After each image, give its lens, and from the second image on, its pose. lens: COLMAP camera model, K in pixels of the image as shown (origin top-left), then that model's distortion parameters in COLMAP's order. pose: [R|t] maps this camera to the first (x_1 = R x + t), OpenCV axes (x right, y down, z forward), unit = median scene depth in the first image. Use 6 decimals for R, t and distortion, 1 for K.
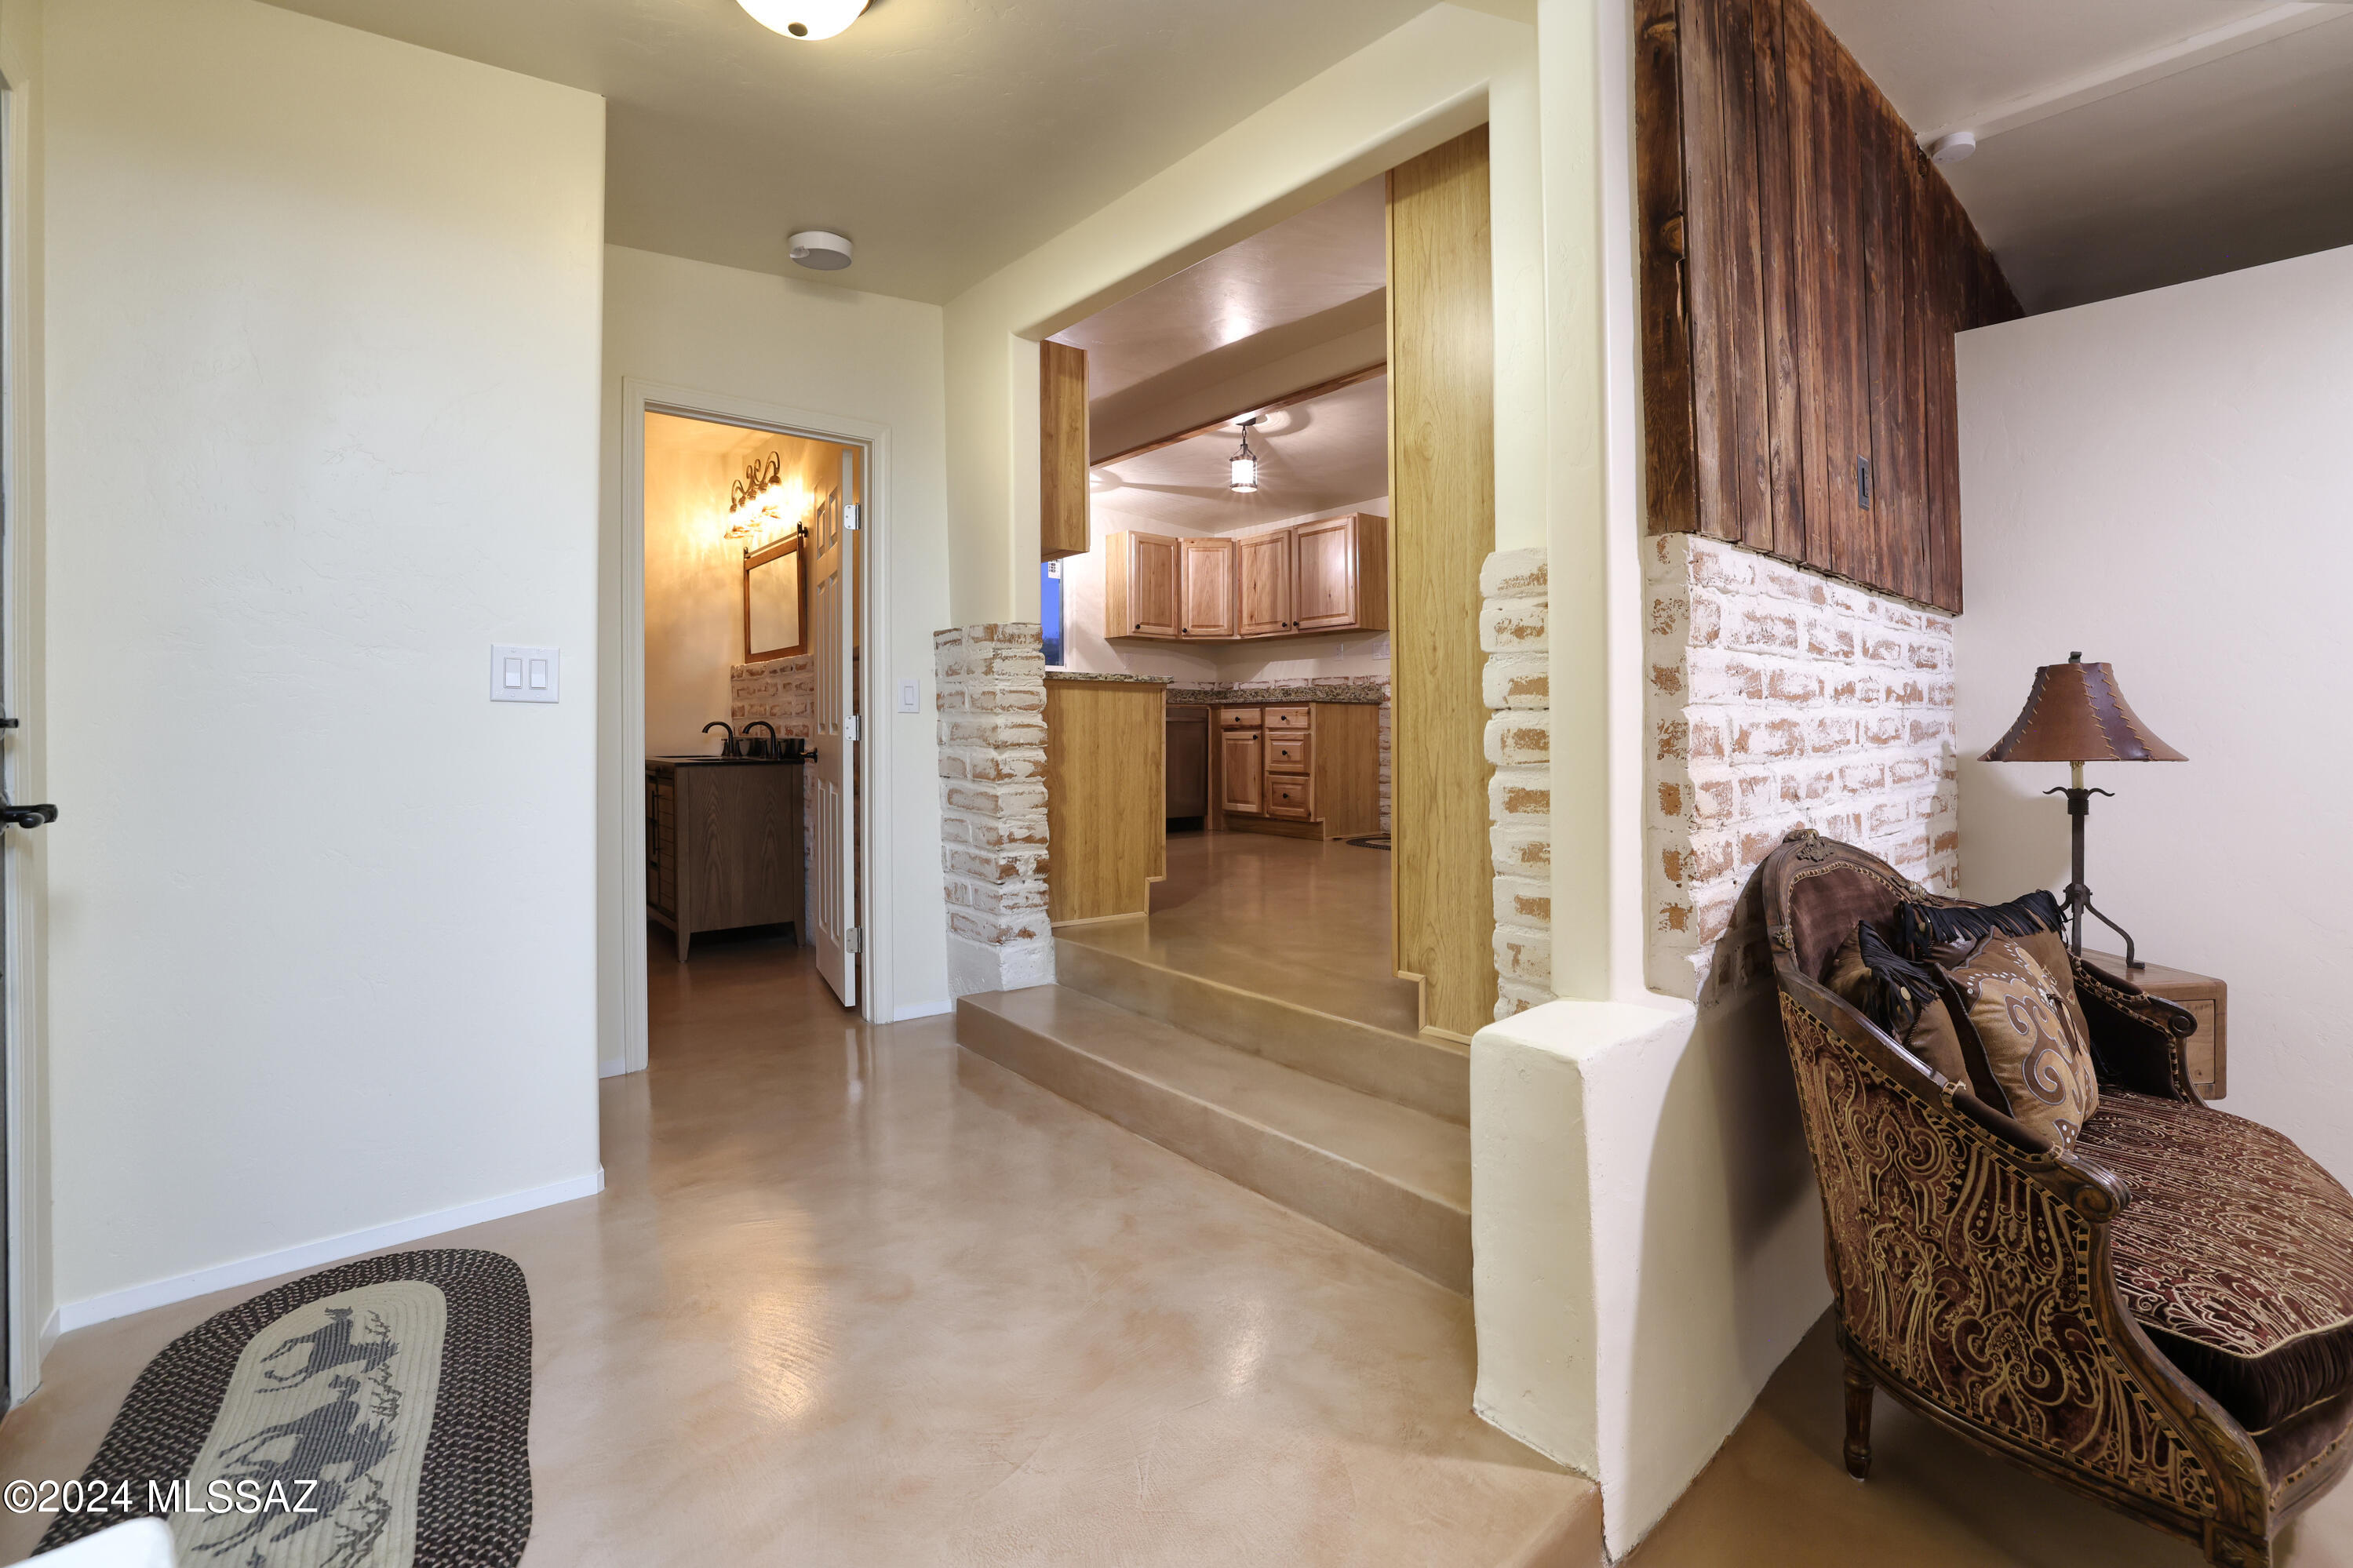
lens RADIAL K [[994.0, 0, 1184.0], [0, 994.0, 736.6], [0, 0, 1]] dist [-0.048455, 0.019138]
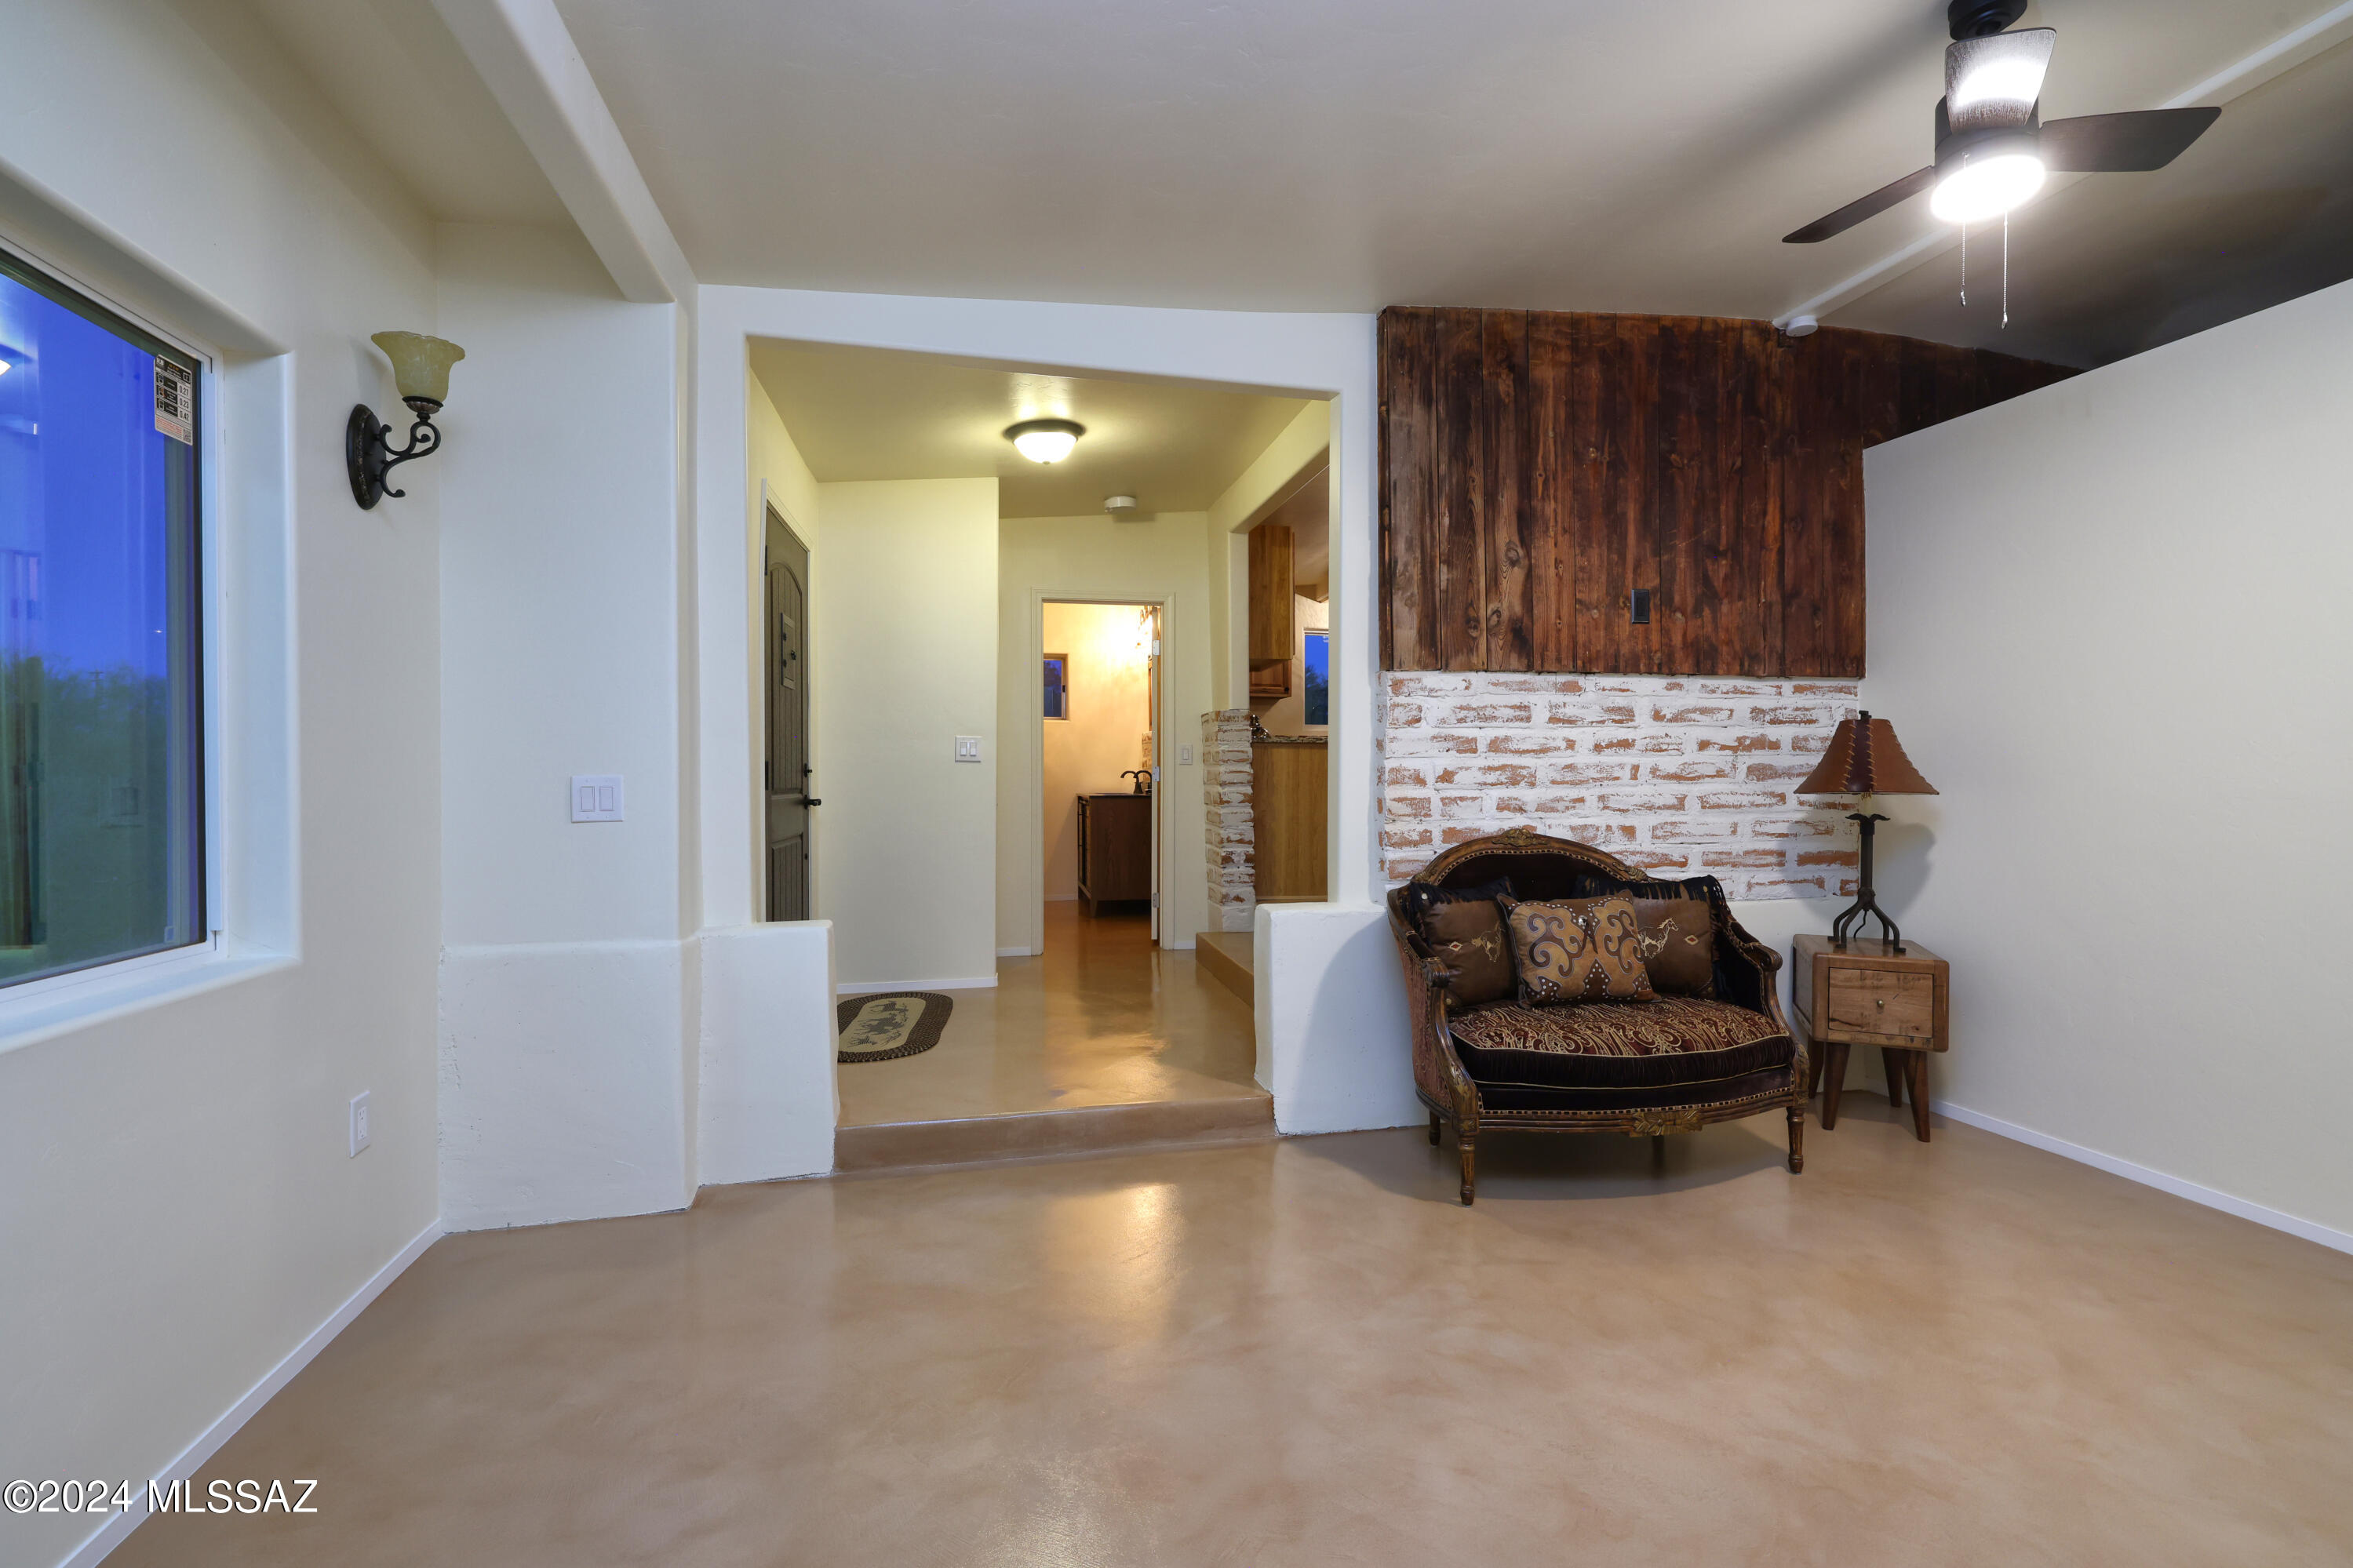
lens RADIAL K [[1084.8, 0, 1176.5], [0, 1084.8, 784.0], [0, 0, 1]] dist [0.000989, 0.000299]
pose [[0.850535, 0.000879, -0.525917, 0.695556], [-0.002565, 0.999994, -0.002476, 0.014146], [0.525912, 0.003455, 0.850532, -0.576921]]
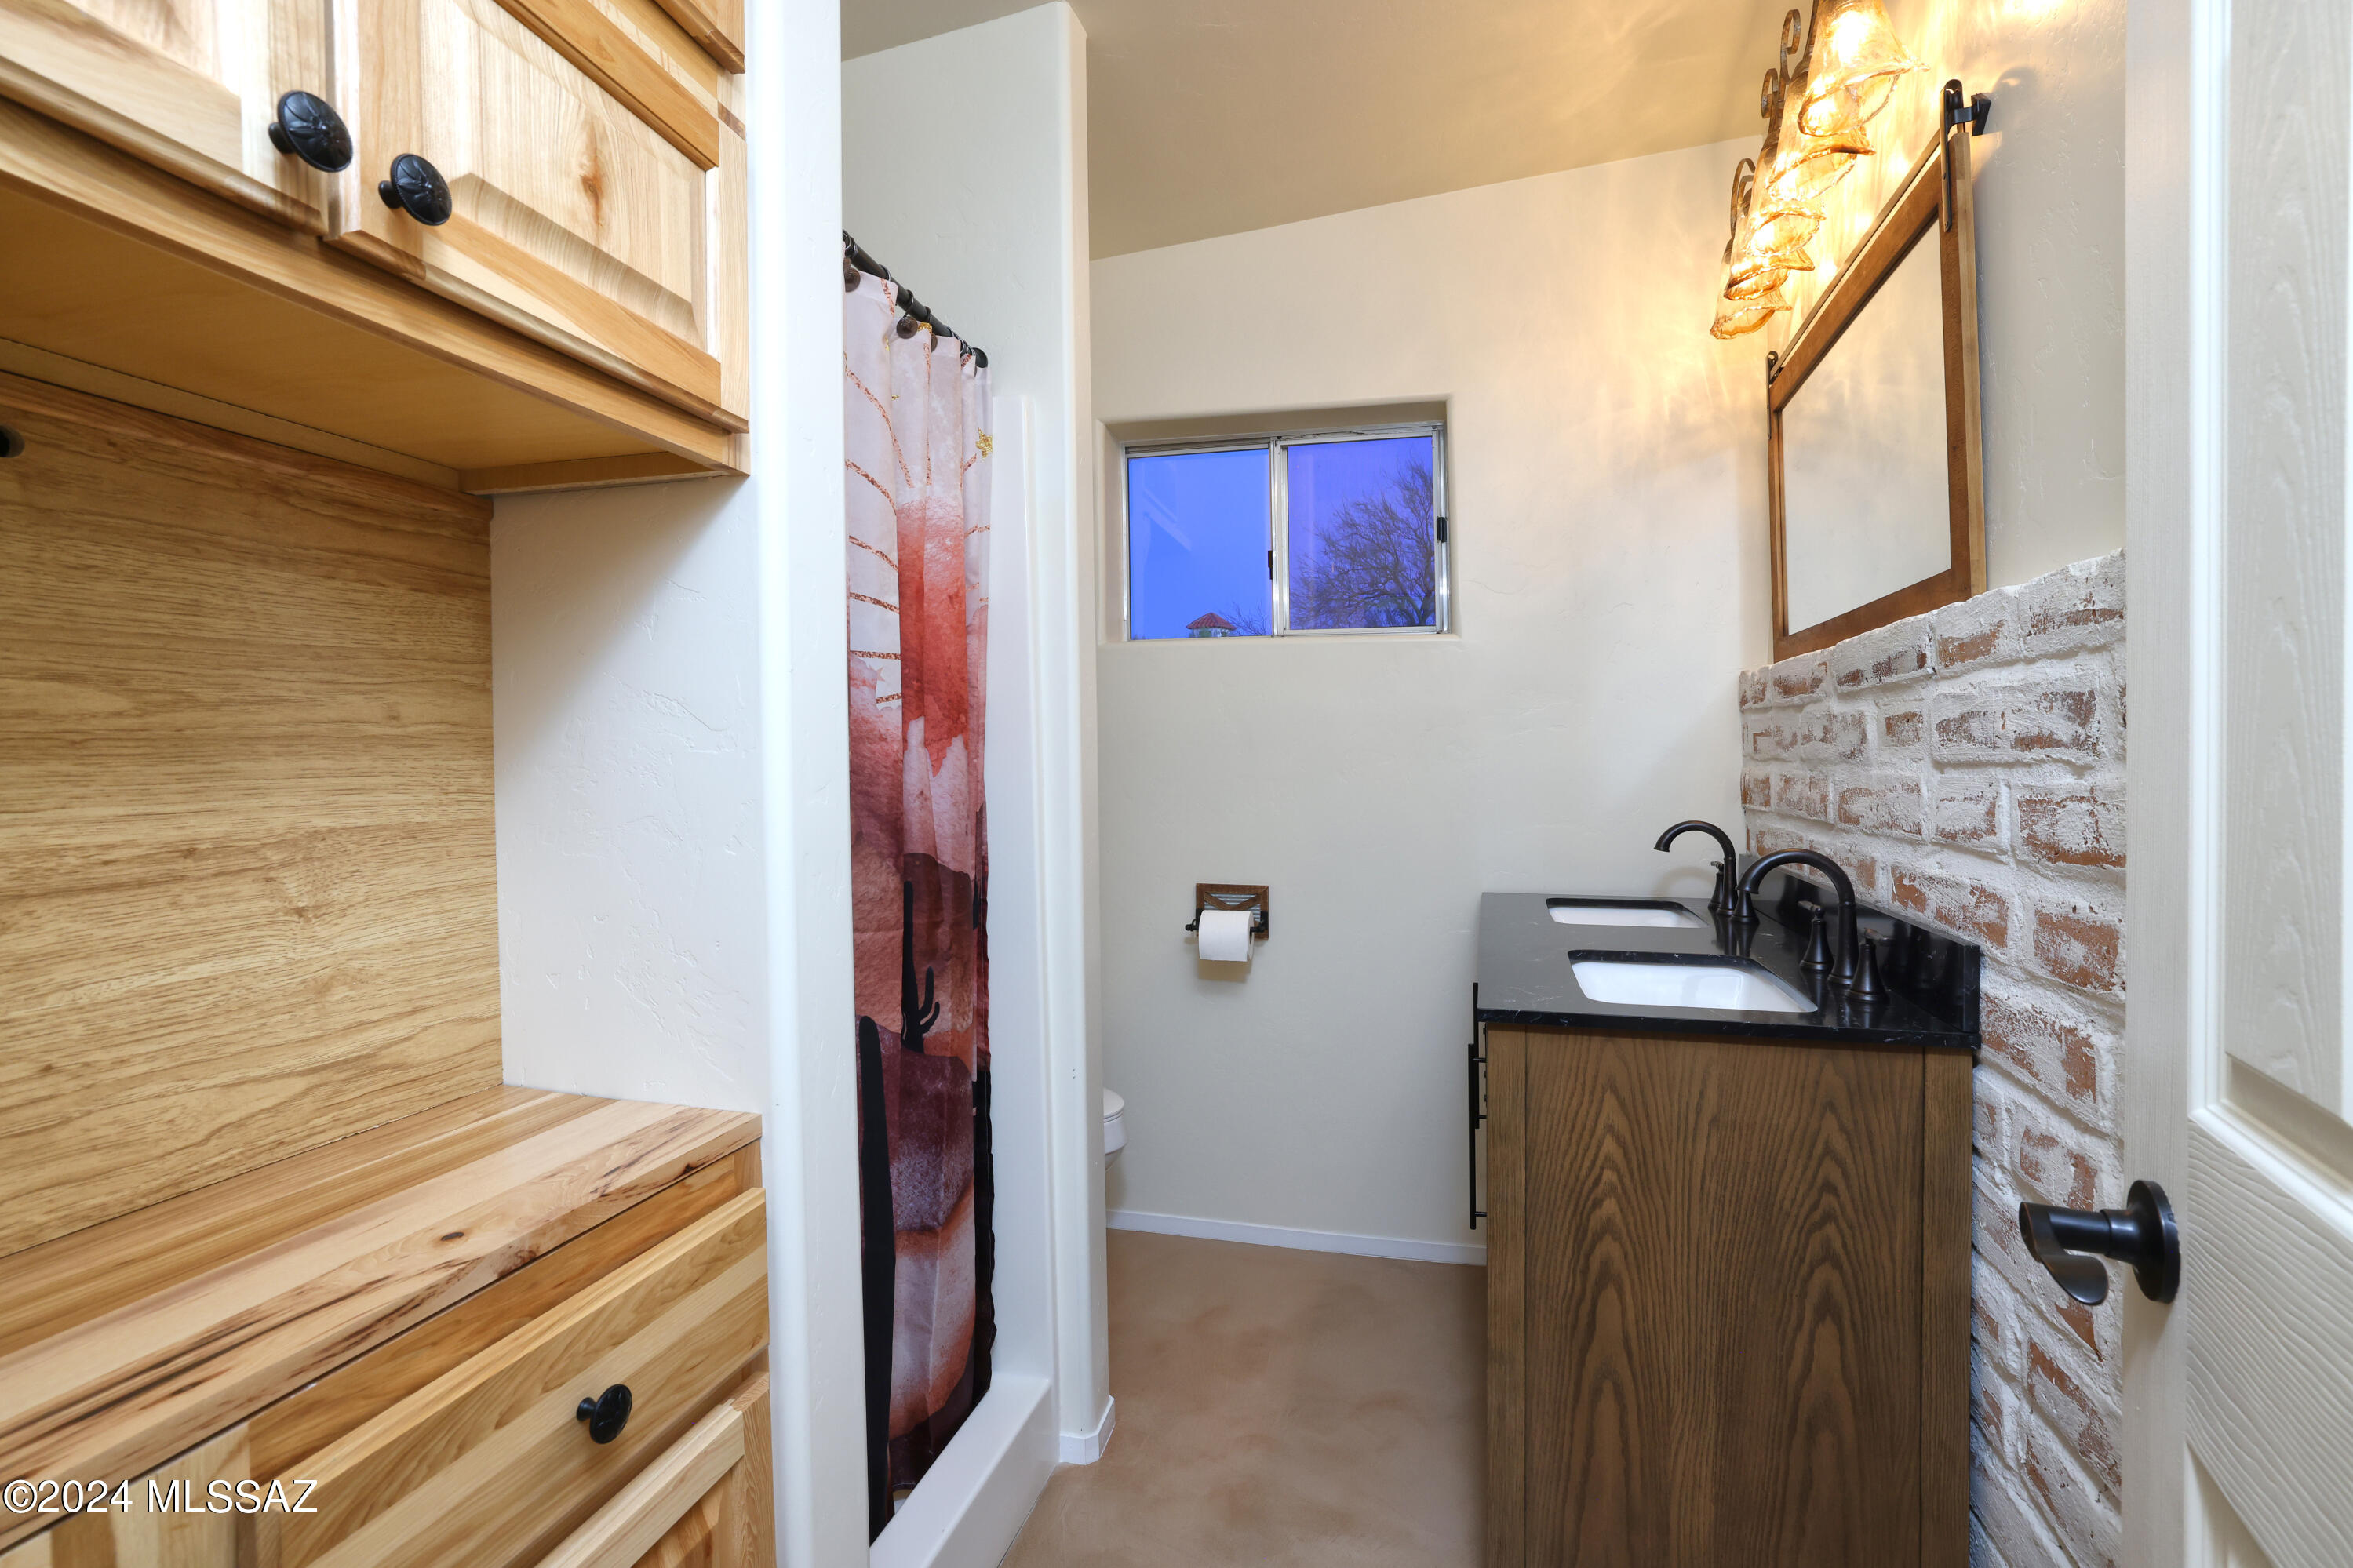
lens RADIAL K [[1118.8, 0, 1176.5], [0, 1118.8, 784.0], [0, 0, 1]] dist [-0.020286, -0.000011]
pose [[0.576412, 0.006510, -0.817134, -0.378559], [0.006443, 0.999901, 0.012511, -0.057762], [0.817134, -0.012477, 0.576313, 0.934532]]
